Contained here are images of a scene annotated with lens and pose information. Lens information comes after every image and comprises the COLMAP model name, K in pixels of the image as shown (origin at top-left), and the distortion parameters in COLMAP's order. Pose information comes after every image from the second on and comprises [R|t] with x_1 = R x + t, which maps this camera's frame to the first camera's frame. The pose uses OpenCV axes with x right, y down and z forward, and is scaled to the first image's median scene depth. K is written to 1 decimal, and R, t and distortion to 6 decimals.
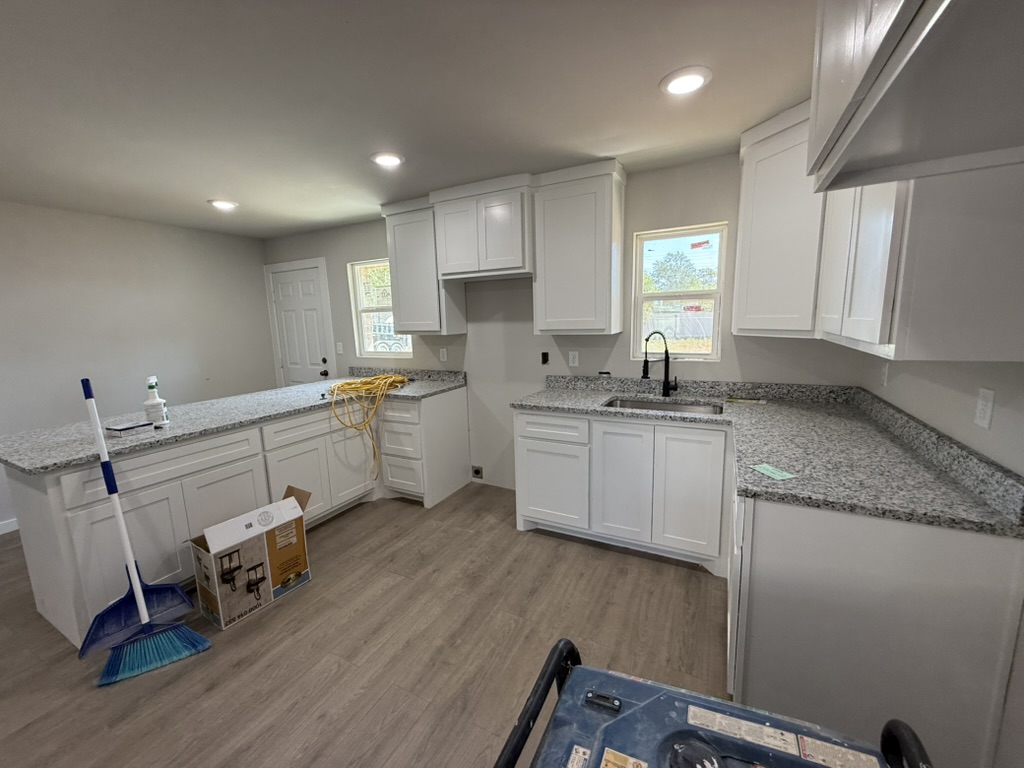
lens RADIAL K [[412.4, 0, 510.9], [0, 412.4, 382.4], [0, 0, 1]] dist [0.001043, 0.000032]
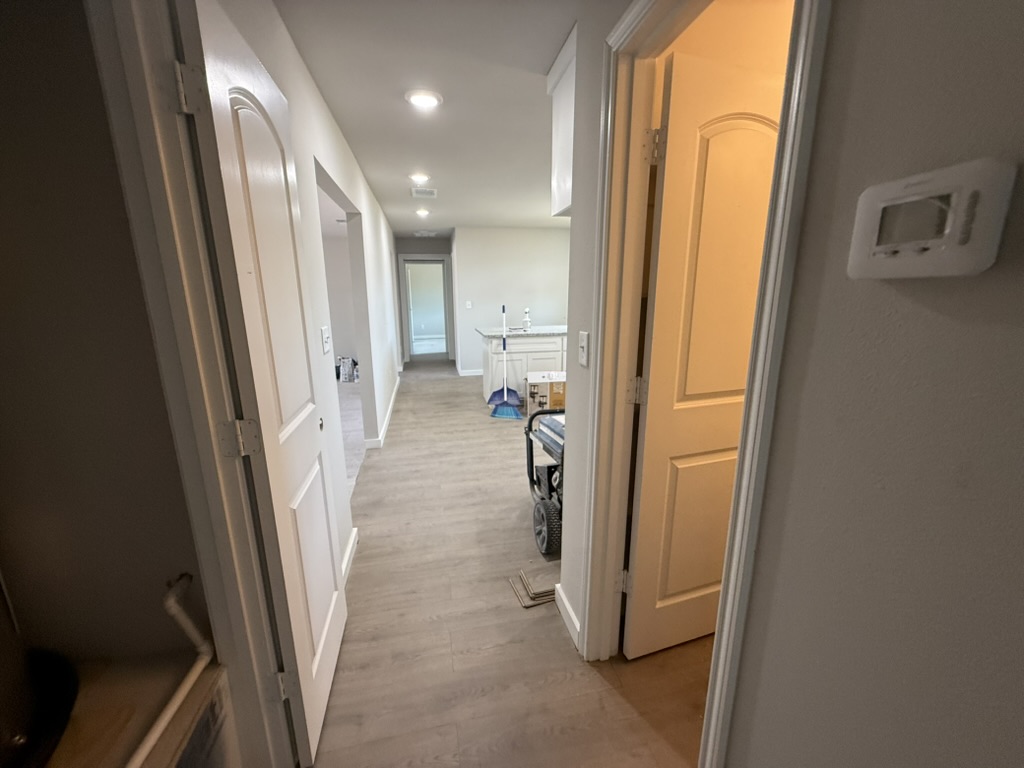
lens RADIAL K [[412.4, 0, 513.6], [0, 412.4, 384.2], [0, 0, 1]] dist [0.001043, 0.000032]
pose [[0.640020, 0.194241, -0.743401, 0.999499], [-0.127274, 0.980954, 0.146735, 0.087251], [0.757744, 0.000702, 0.652552, -0.619686]]
